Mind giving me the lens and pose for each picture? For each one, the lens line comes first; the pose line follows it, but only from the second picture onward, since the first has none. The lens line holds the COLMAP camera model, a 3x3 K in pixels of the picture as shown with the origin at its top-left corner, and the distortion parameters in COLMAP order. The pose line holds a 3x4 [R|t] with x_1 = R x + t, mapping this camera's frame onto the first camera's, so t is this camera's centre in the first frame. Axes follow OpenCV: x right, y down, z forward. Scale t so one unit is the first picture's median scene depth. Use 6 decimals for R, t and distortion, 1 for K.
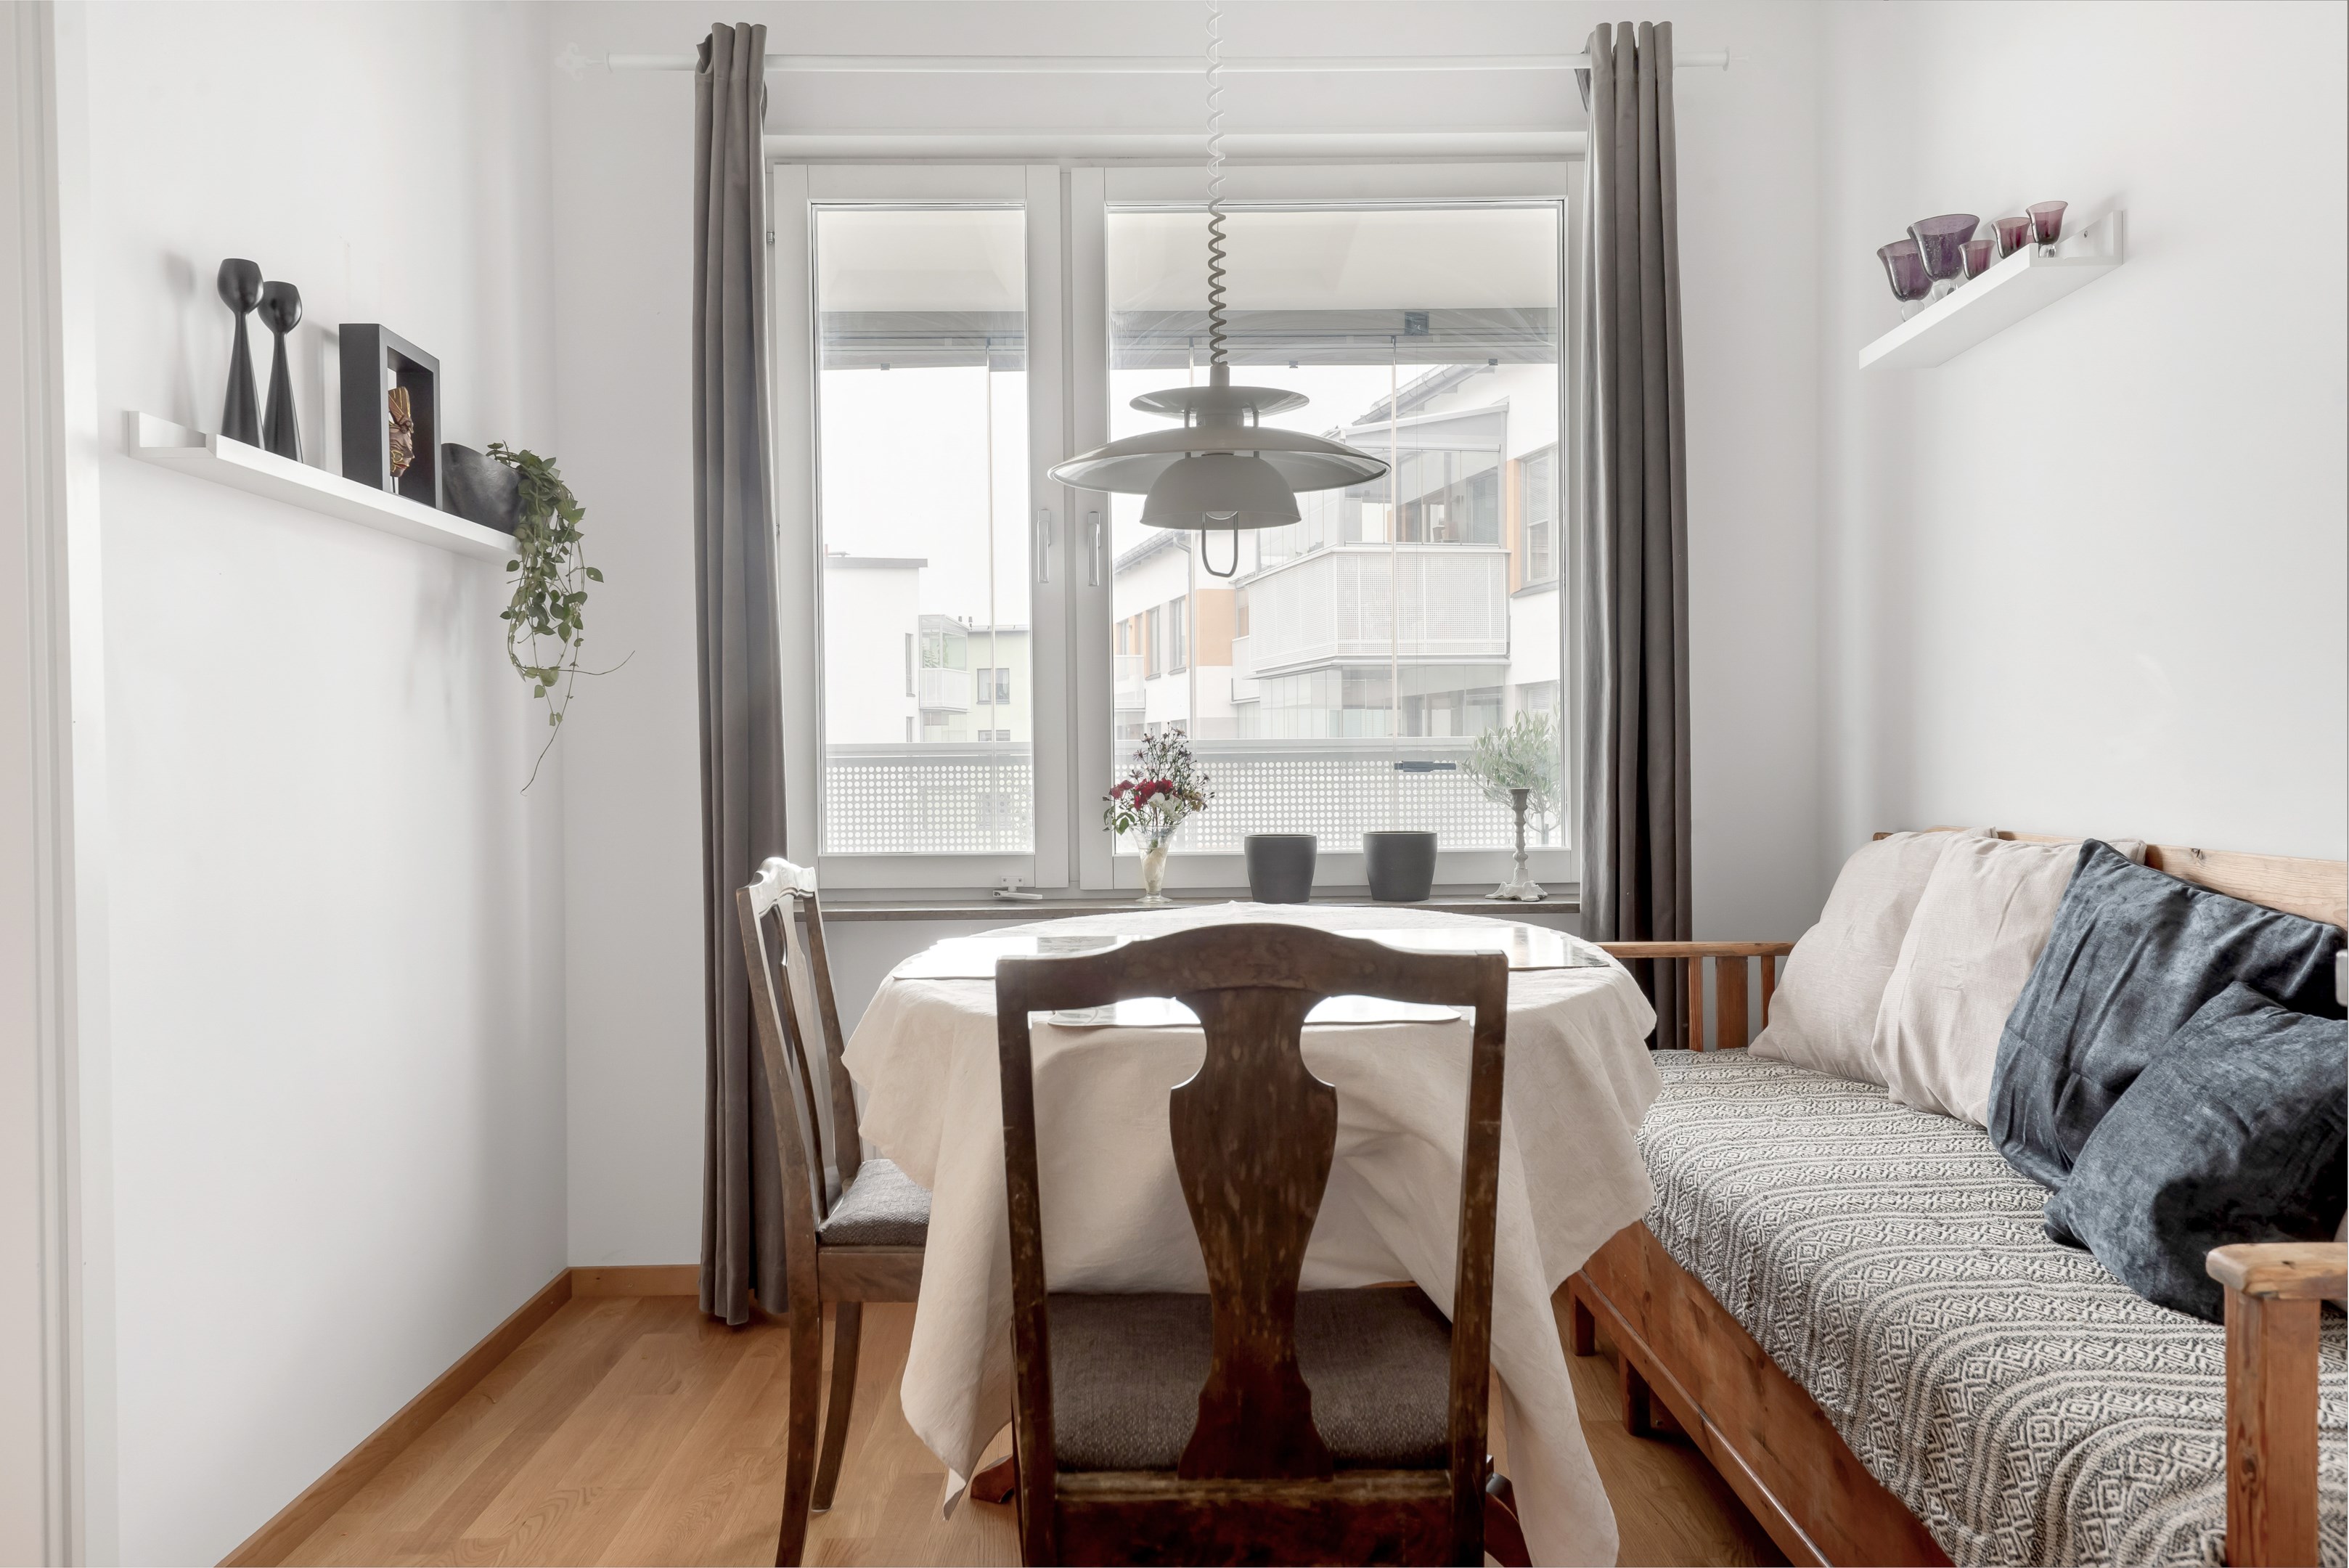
lens RADIAL K [[1719.4, 0, 1174.5], [0, 1719.4, 784.0], [0, 0, 1]] dist [0.008500, 0.001678]
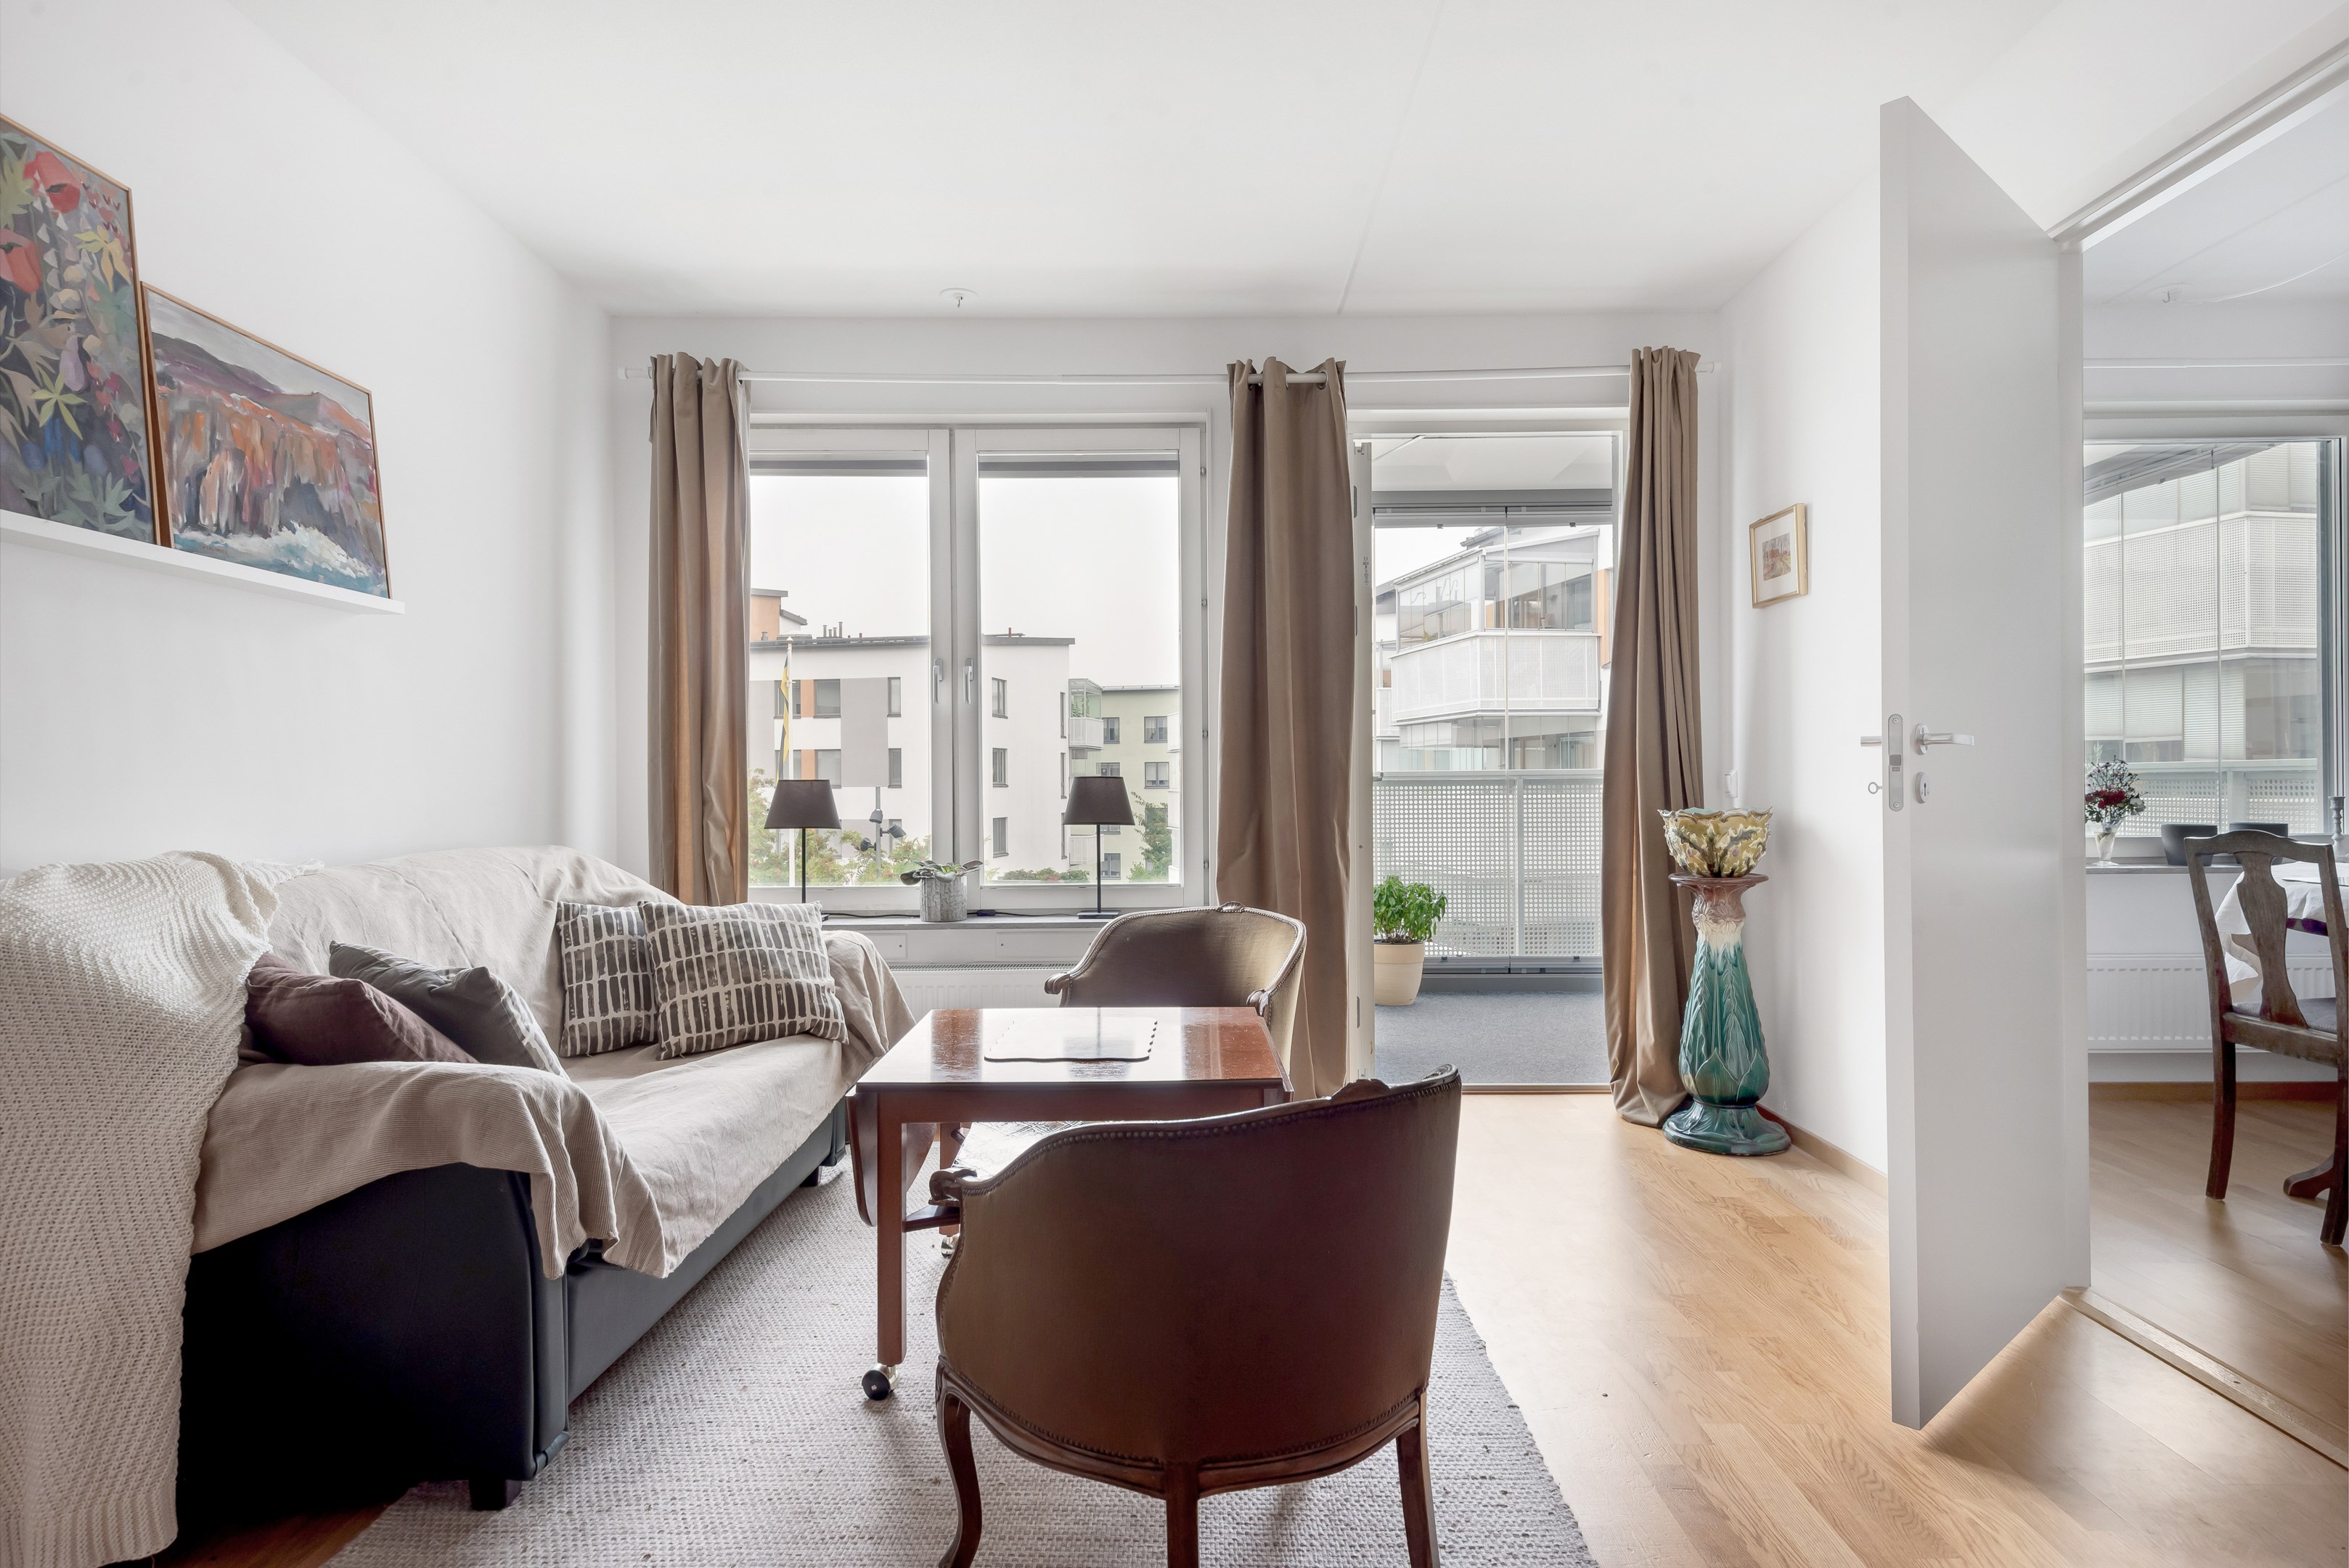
lens RADIAL K [[1278.4, 0, 1191.2], [0, 1278.4, 782.9], [0, 0, 1]] dist [0.029907, -0.017587]
pose [[0.999997, 0.002144, 0.001404, -0.869268], [-0.002121, 0.999865, -0.016314, 0.012095], [-0.001439, 0.016311, 0.999866, -0.231882]]
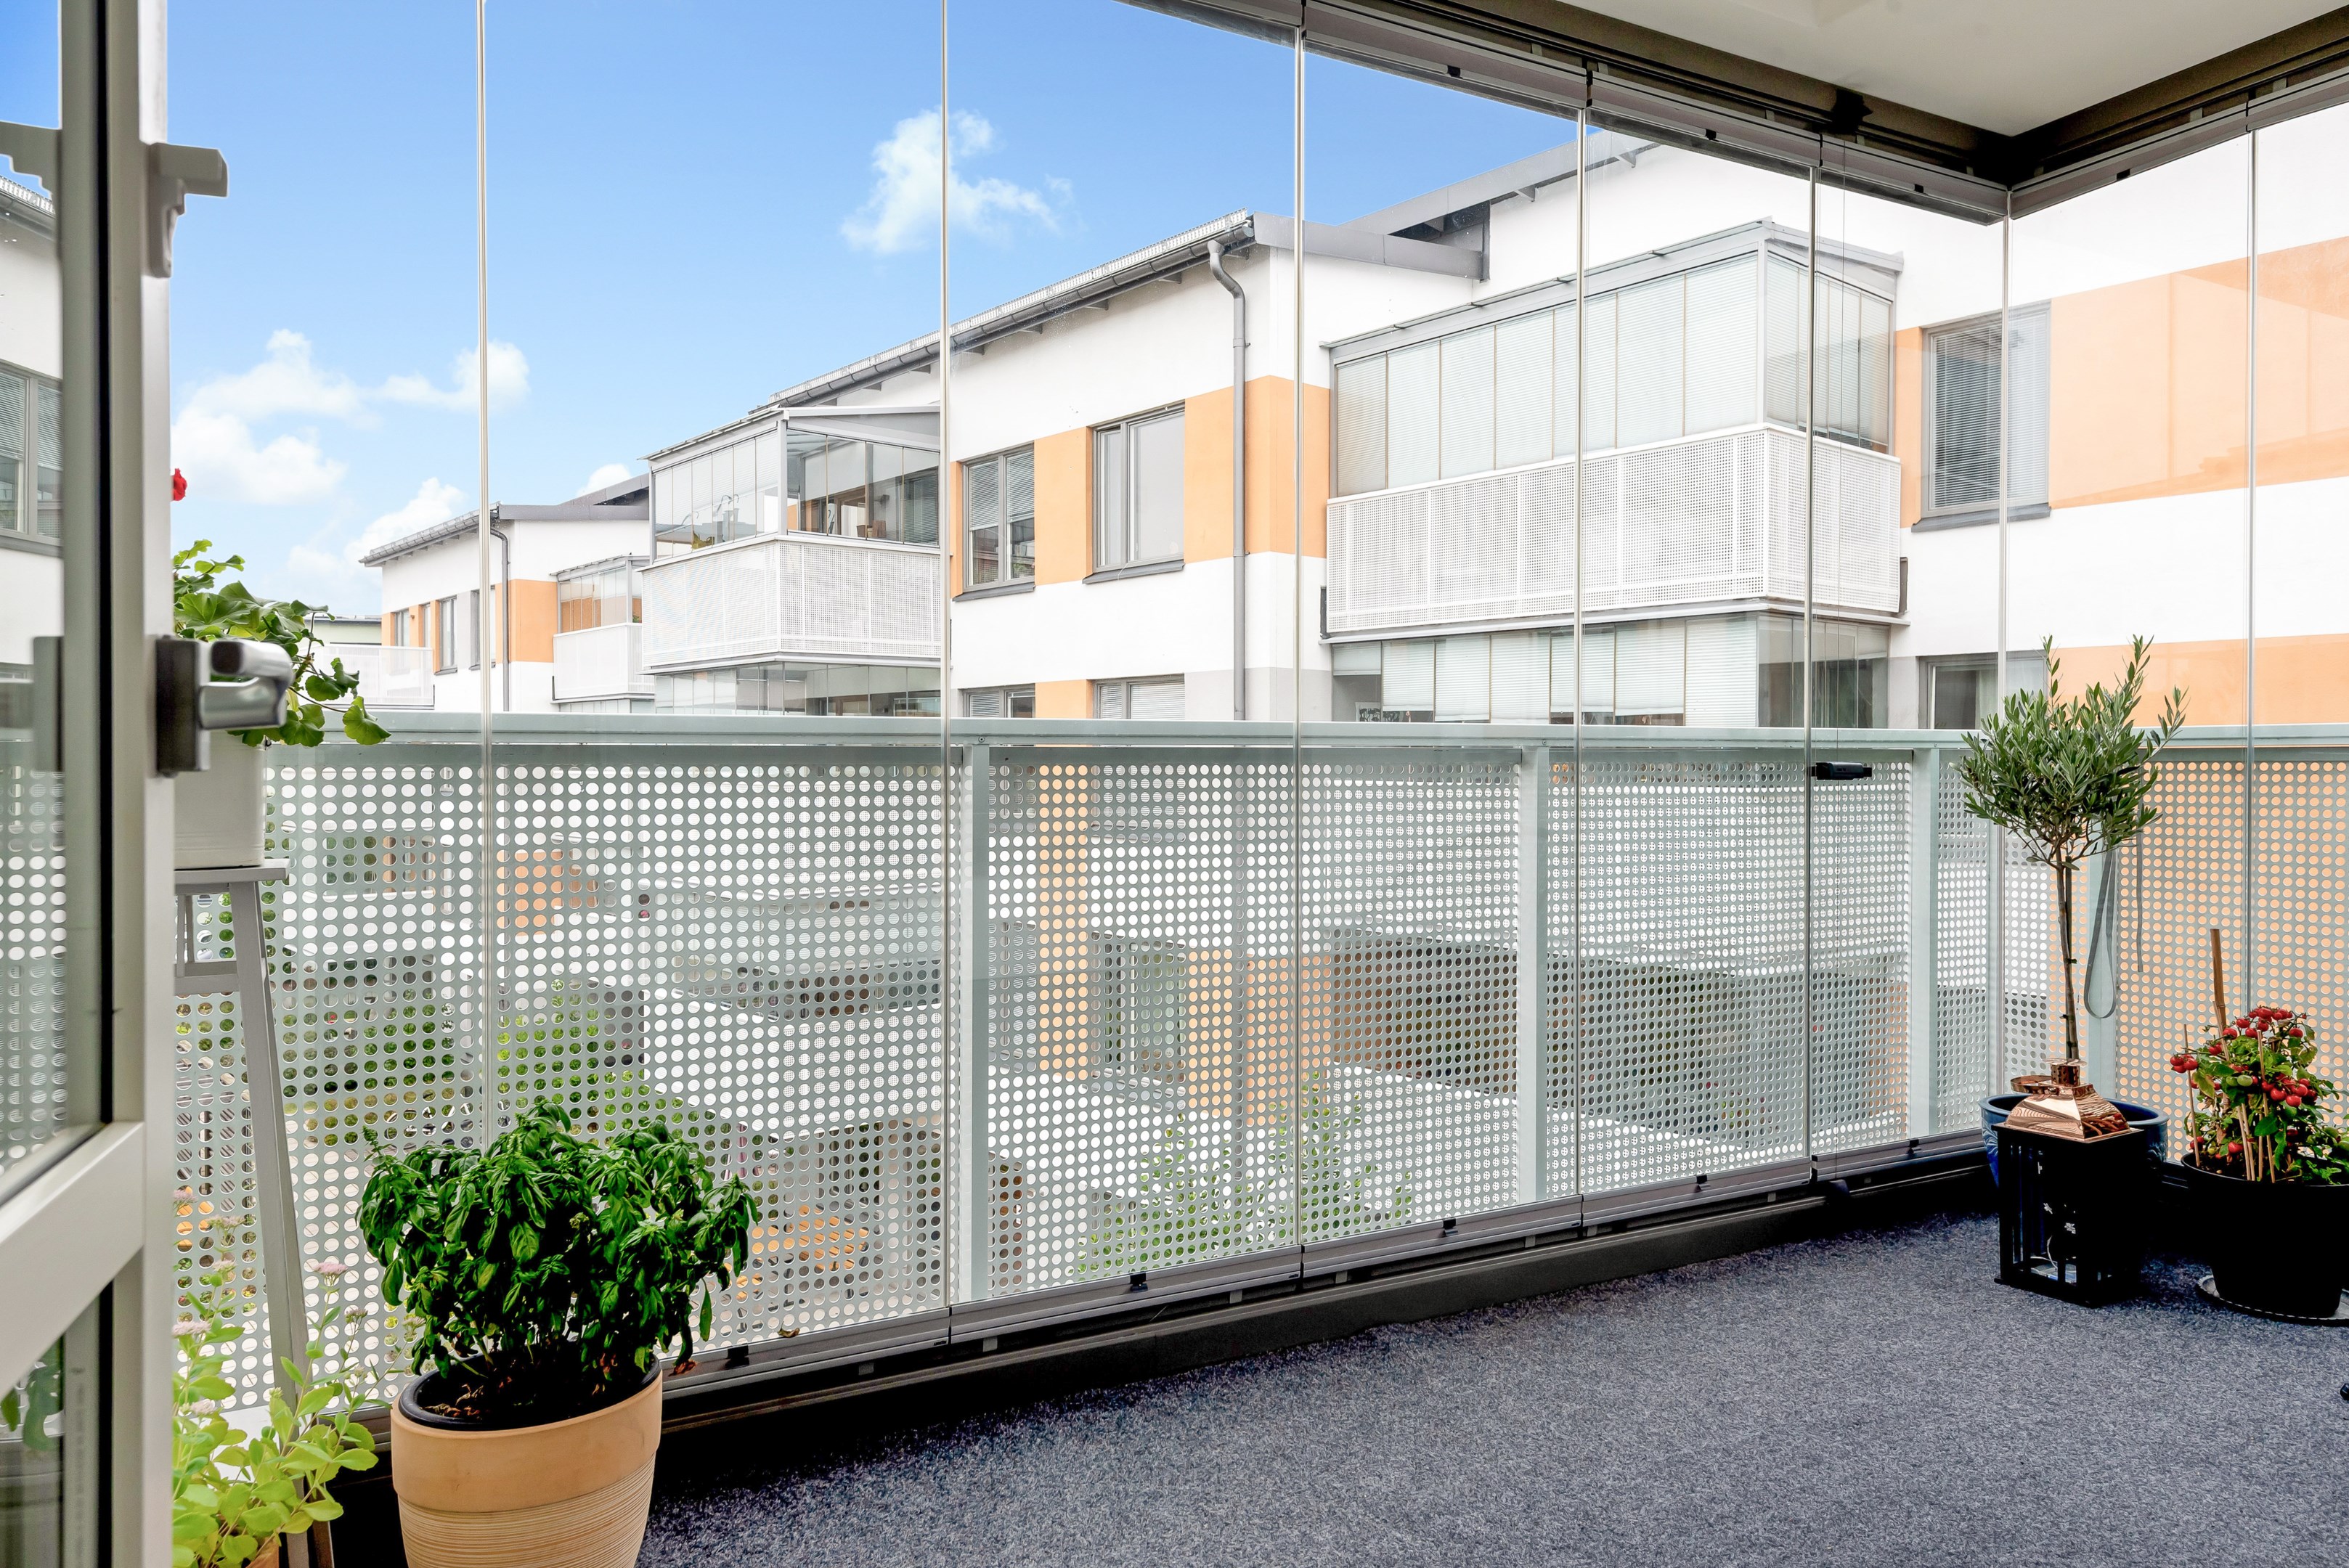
lens RADIAL K [[1523.2, 0, 1180.7], [0, 1523.2, 771.5], [0, 0, 1]] dist [0.038757, 0.000477]
pose [[0.882449, 0.006450, 0.470364, -0.626347], [-0.001588, 0.999941, -0.010734, -0.006408], [-0.470406, 0.008725, 0.882407, 1.043009]]
